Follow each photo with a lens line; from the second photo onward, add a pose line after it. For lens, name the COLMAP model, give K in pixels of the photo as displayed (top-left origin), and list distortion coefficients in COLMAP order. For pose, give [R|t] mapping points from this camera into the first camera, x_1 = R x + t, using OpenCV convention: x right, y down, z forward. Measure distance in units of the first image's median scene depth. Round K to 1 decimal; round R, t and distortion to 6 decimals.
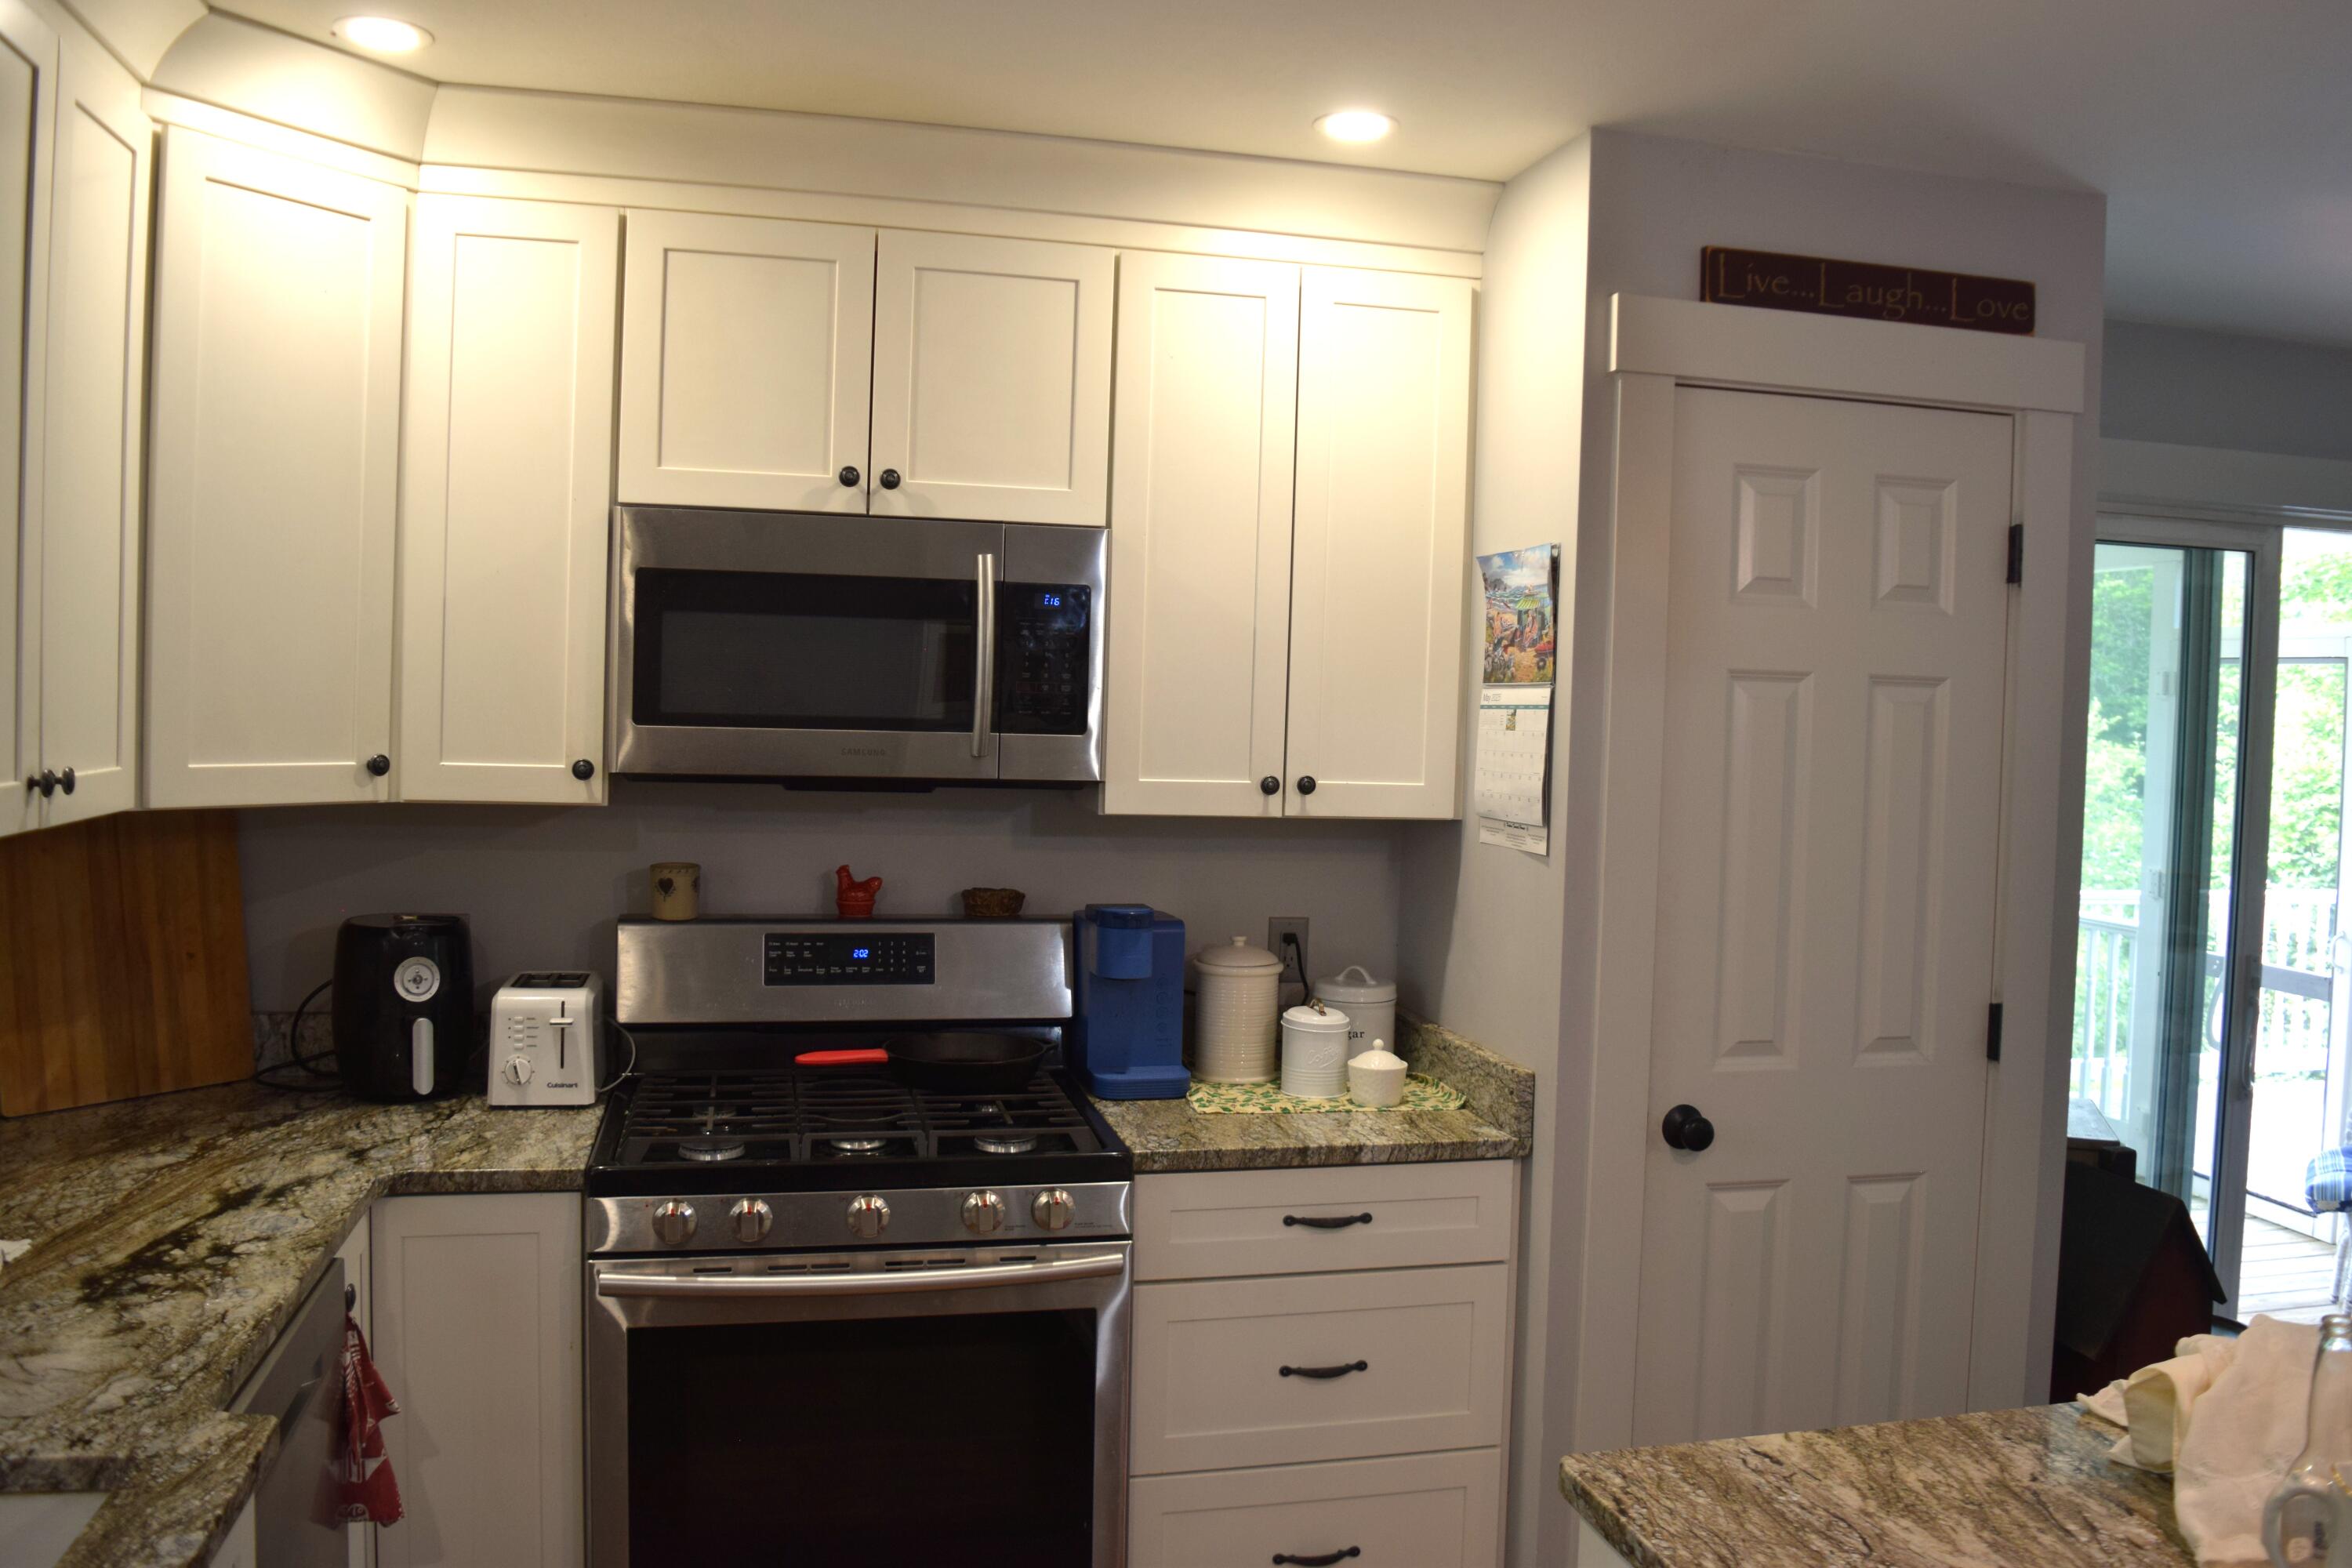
lens RADIAL K [[1838.3, 0, 1191.7], [0, 1838.3, 773.1], [0, 0, 1]] dist [-0.095153, 0.016560]
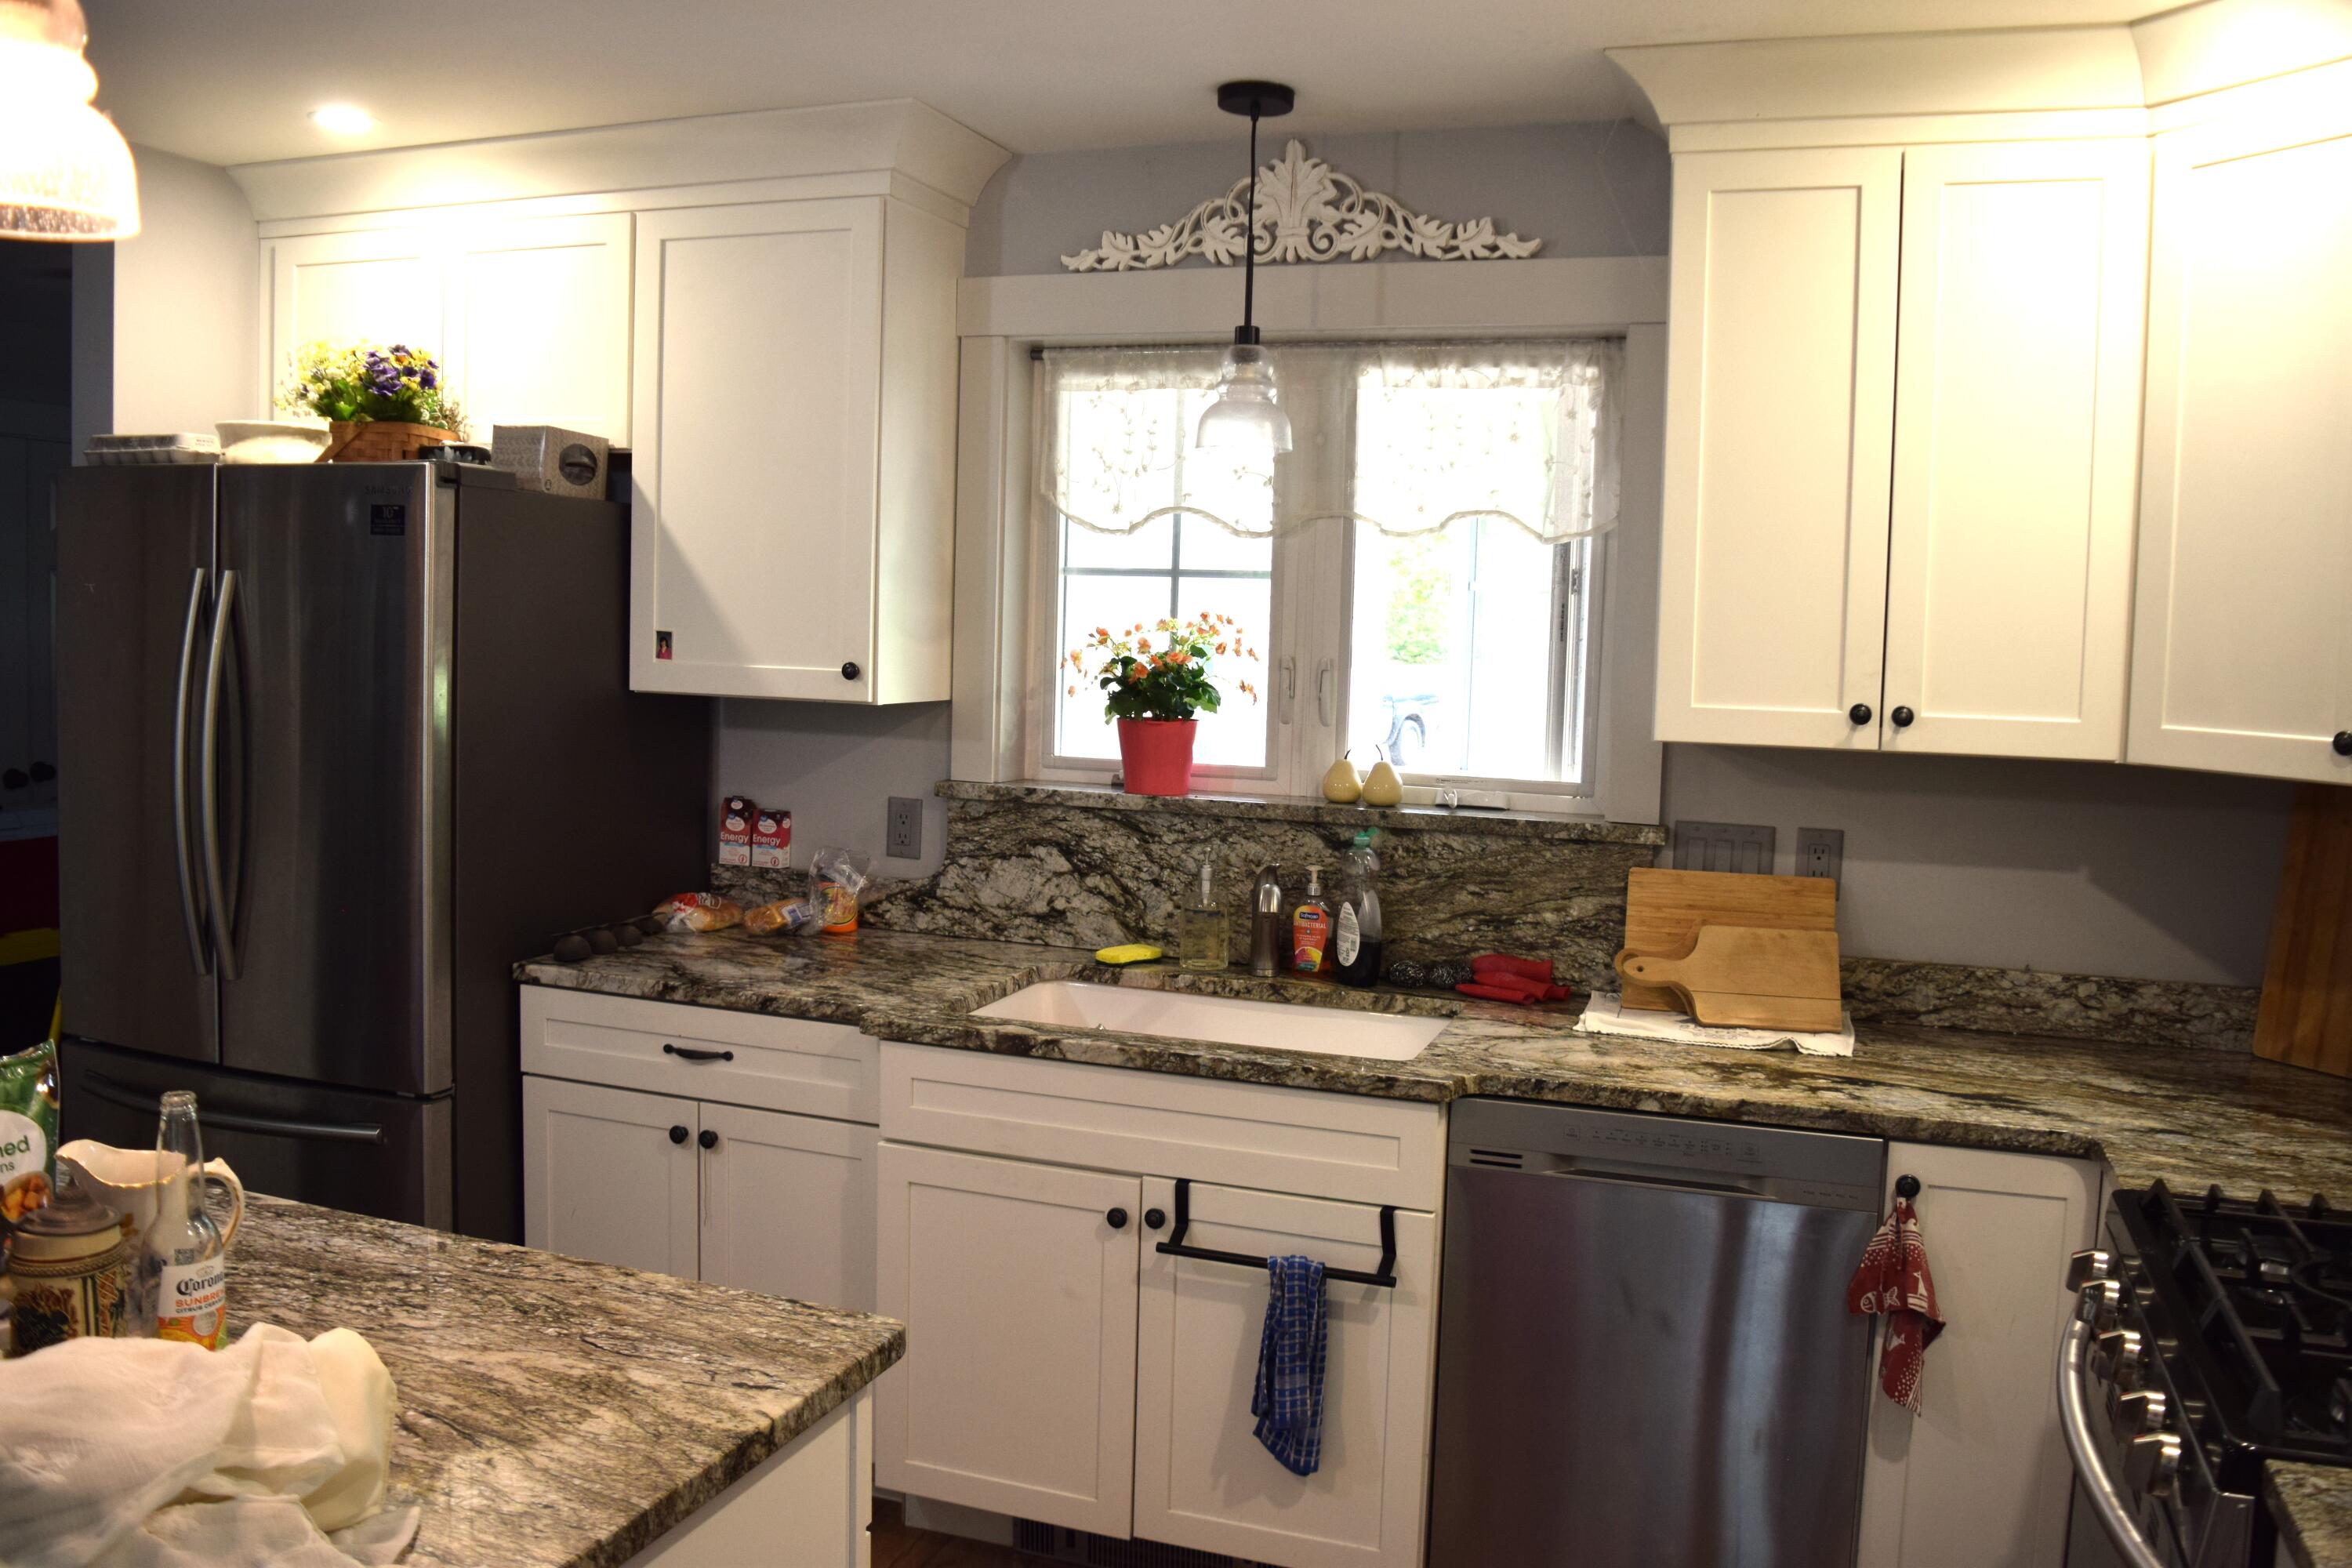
lens RADIAL K [[1838.3, 0, 1193.8], [0, 1838.3, 763.8], [0, 0, 1]] dist [-0.095153, 0.016560]
pose [[-0.545148, 0.021683, -0.838060, 0.570939], [-0.076422, 0.994218, 0.075435, -0.016113], [0.834850, 0.105169, -0.540338, 0.974477]]
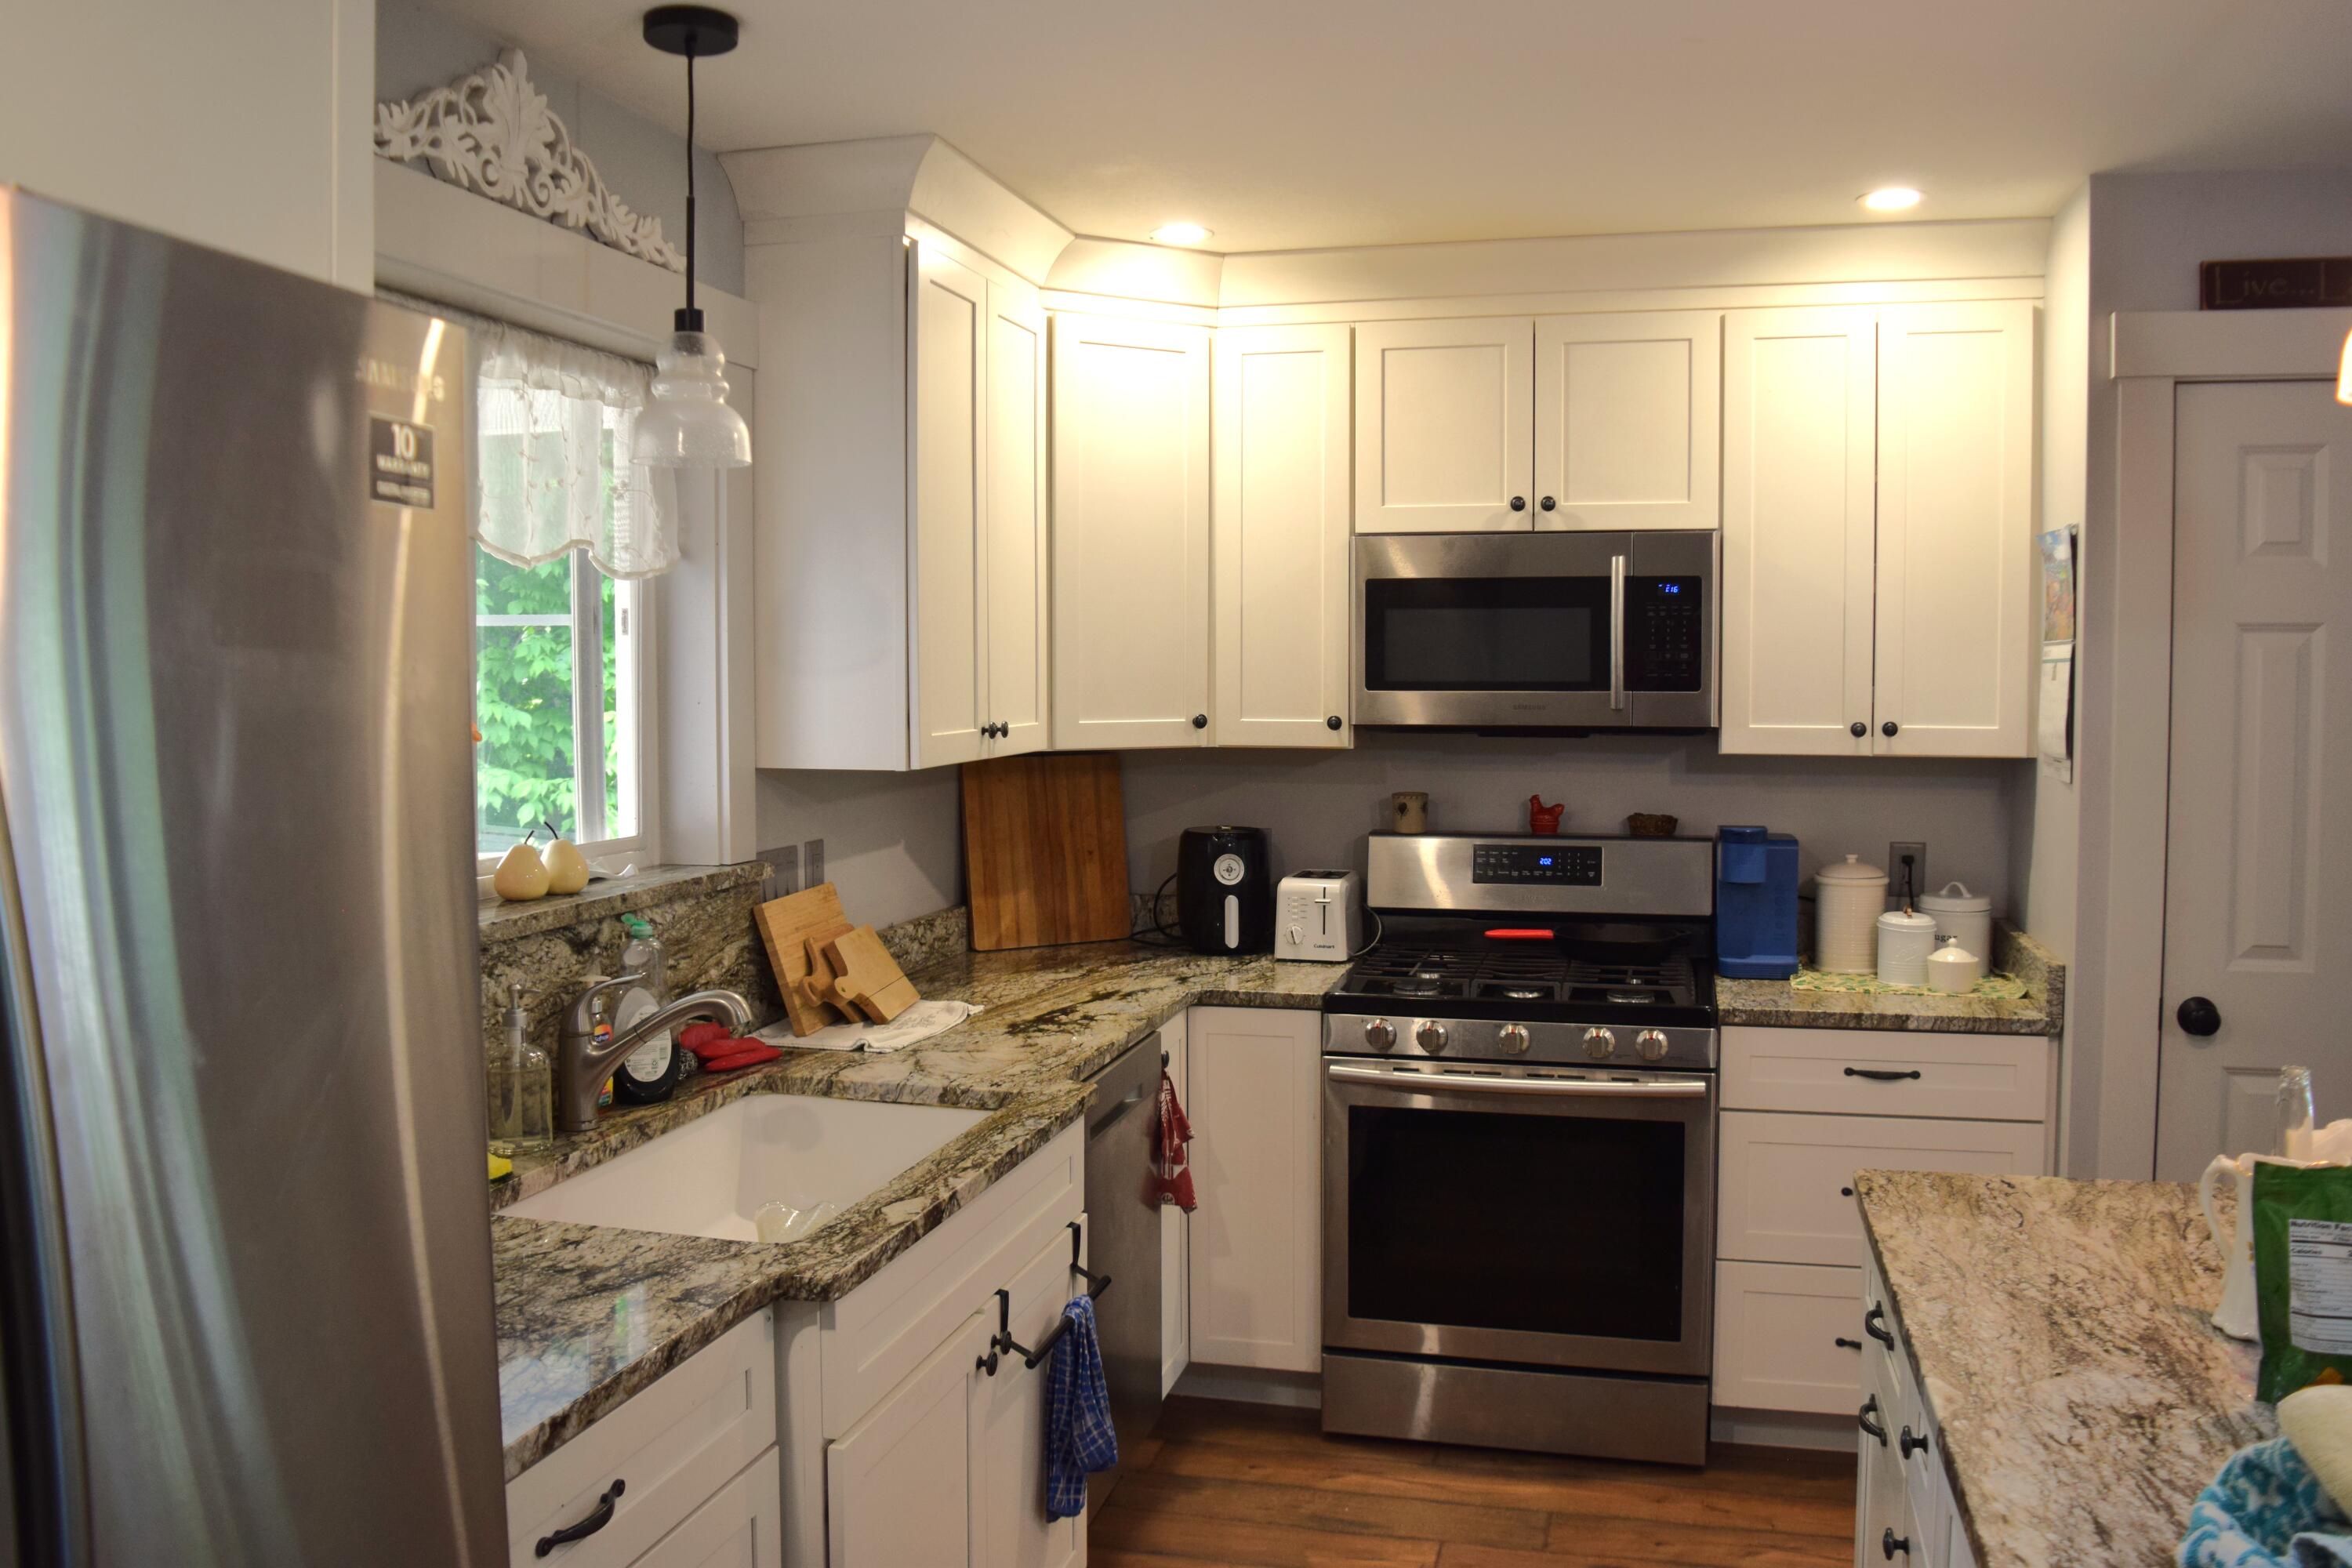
lens RADIAL K [[1838.3, 0, 1188.5], [0, 1838.3, 792.9], [0, 0, 1]] dist [-0.095153, 0.016560]
pose [[0.880031, 0.002568, -0.474910, 0.248115], [0.008546, 0.999738, 0.021241, 0.021478], [0.474840, -0.022751, 0.879778, -0.319859]]
